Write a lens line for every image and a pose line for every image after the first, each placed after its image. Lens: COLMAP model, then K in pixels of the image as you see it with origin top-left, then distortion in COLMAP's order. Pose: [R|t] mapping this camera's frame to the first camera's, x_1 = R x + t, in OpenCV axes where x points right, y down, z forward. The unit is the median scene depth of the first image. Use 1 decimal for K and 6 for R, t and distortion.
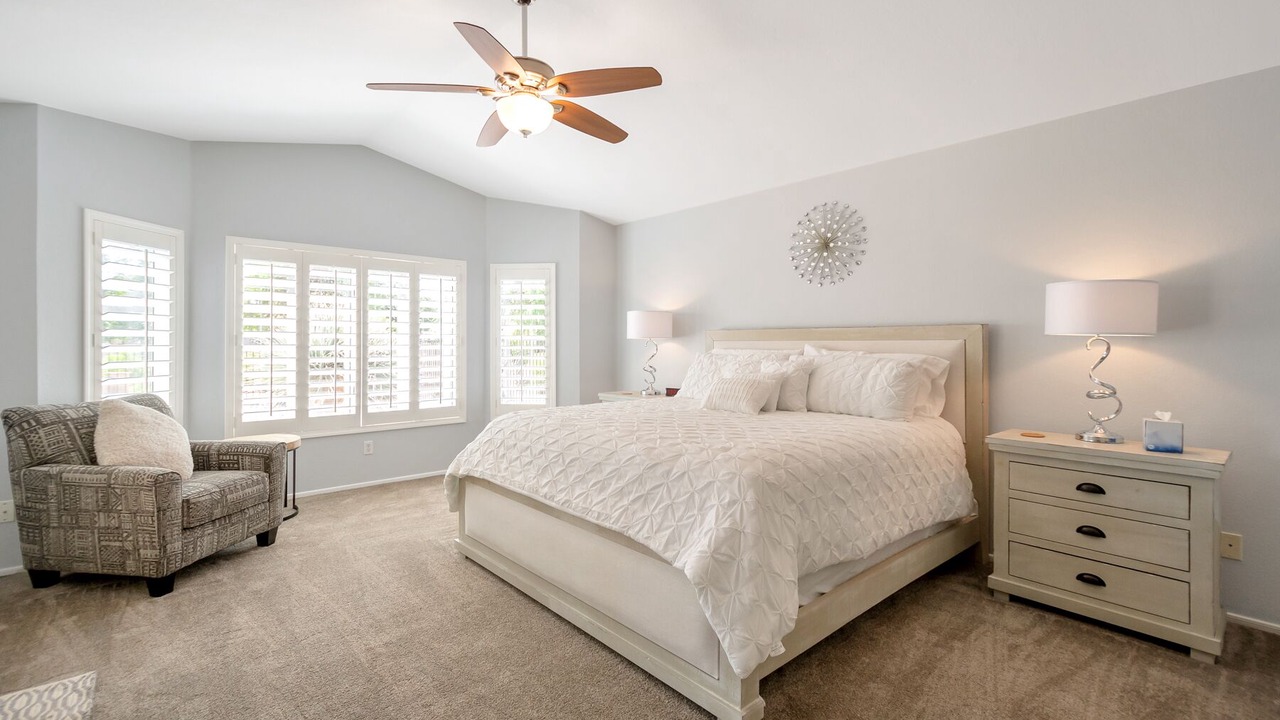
lens RADIAL K [[559.5, 0, 642.7], [0, 559.5, 355.1], [0, 0, 1]] dist [0.006862, -0.002935]
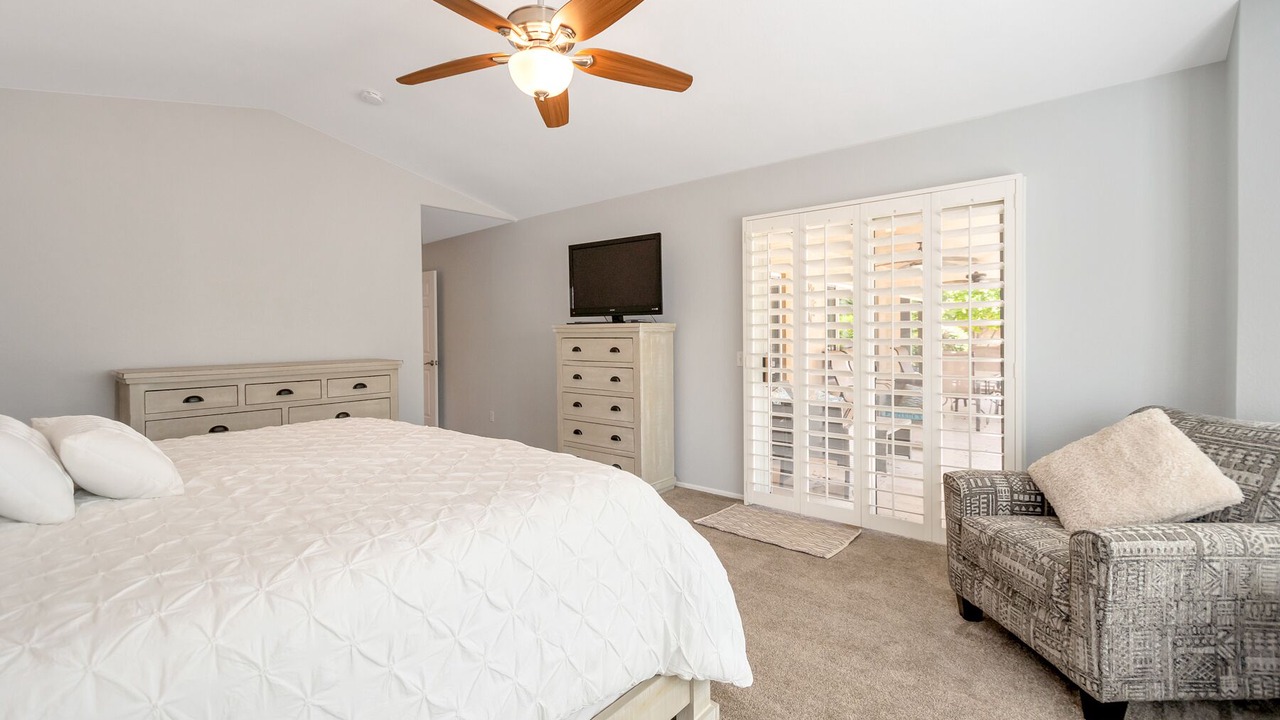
lens RADIAL K [[559.5, 0, 639.6], [0, 559.5, 358.7], [0, 0, 1]] dist [0.006862, -0.002935]
pose [[0.989577, 0.001244, 0.143997, -1.649317], [-0.001307, 0.999999, 0.000344, 0.013594], [-0.143997, -0.000528, 0.989578, 0.475246]]
